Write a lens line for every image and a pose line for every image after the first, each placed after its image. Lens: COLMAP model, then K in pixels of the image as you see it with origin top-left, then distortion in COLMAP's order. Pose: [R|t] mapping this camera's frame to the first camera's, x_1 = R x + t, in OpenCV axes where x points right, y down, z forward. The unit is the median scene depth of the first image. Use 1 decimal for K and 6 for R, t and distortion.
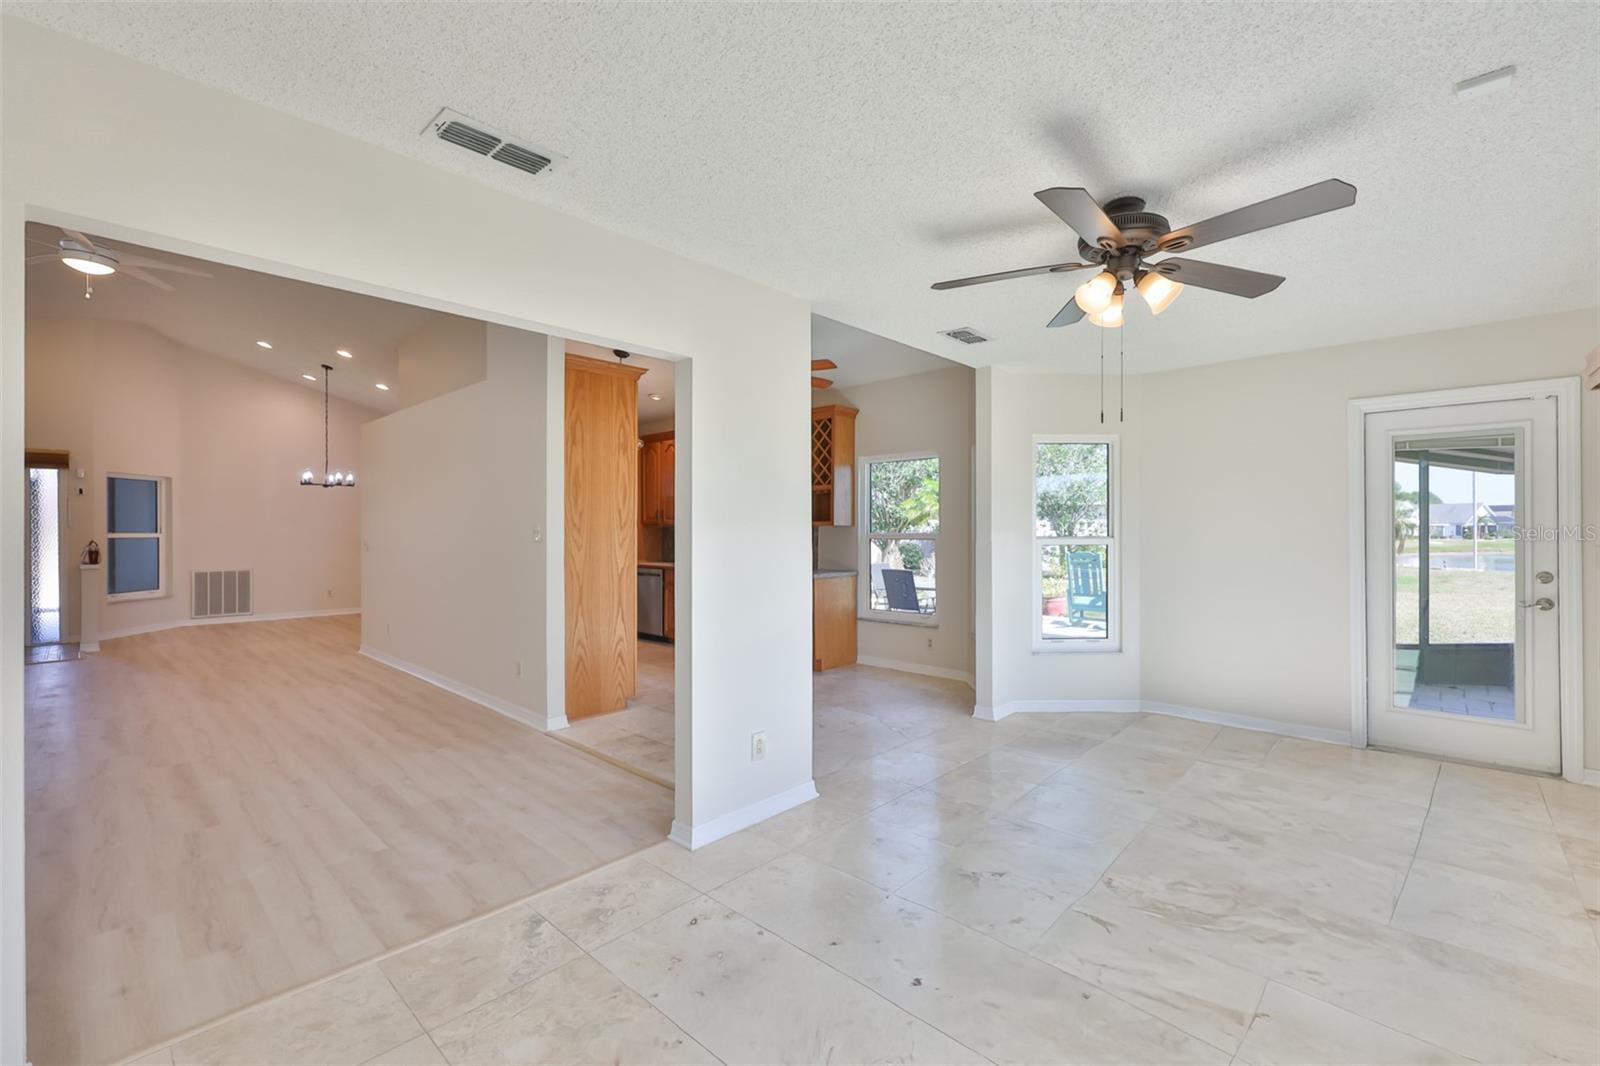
lens RADIAL K [[698.7, 0, 815.6], [0, 698.7, 531.2], [0, 0, 1]] dist [-0.000009, -0.000524]
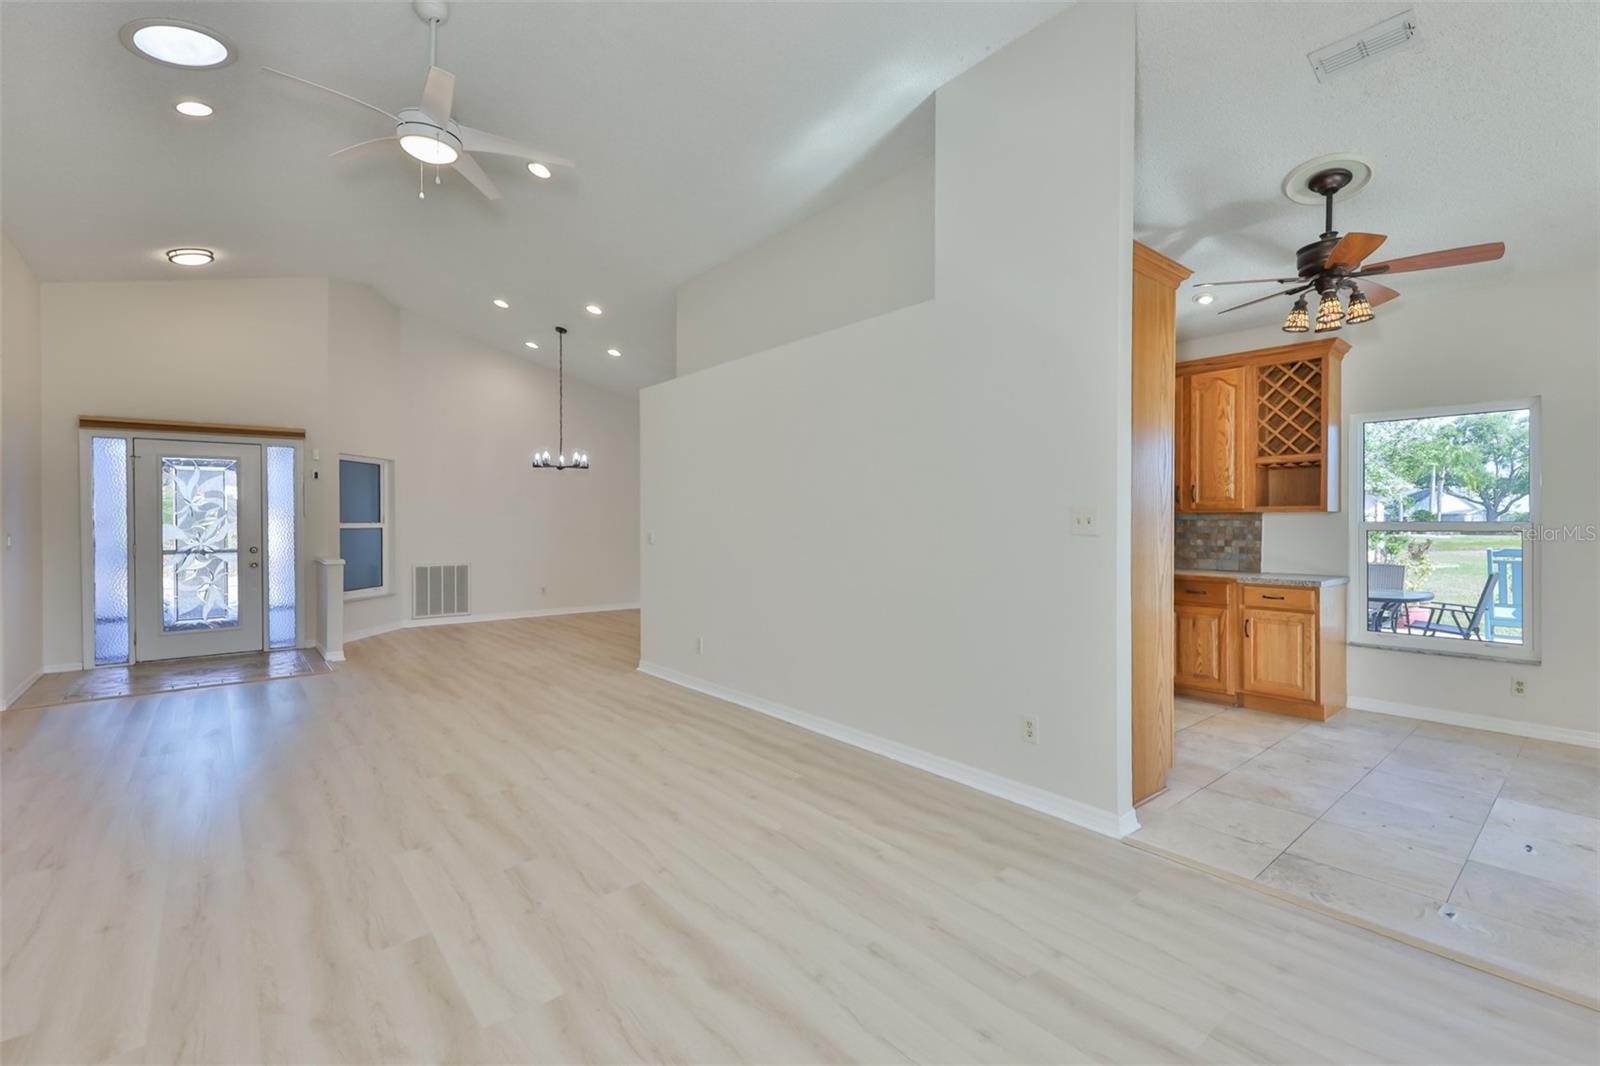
lens RADIAL K [[698.7, 0, 794.7], [0, 698.7, 529.6], [0, 0, 1]] dist [-0.000009, -0.000524]
pose [[0.992479, 0.000588, -0.122417, -0.312161], [0.000647, 0.999949, 0.010055, 0.002368], [0.122417, -0.010058, 0.992428, 0.179842]]
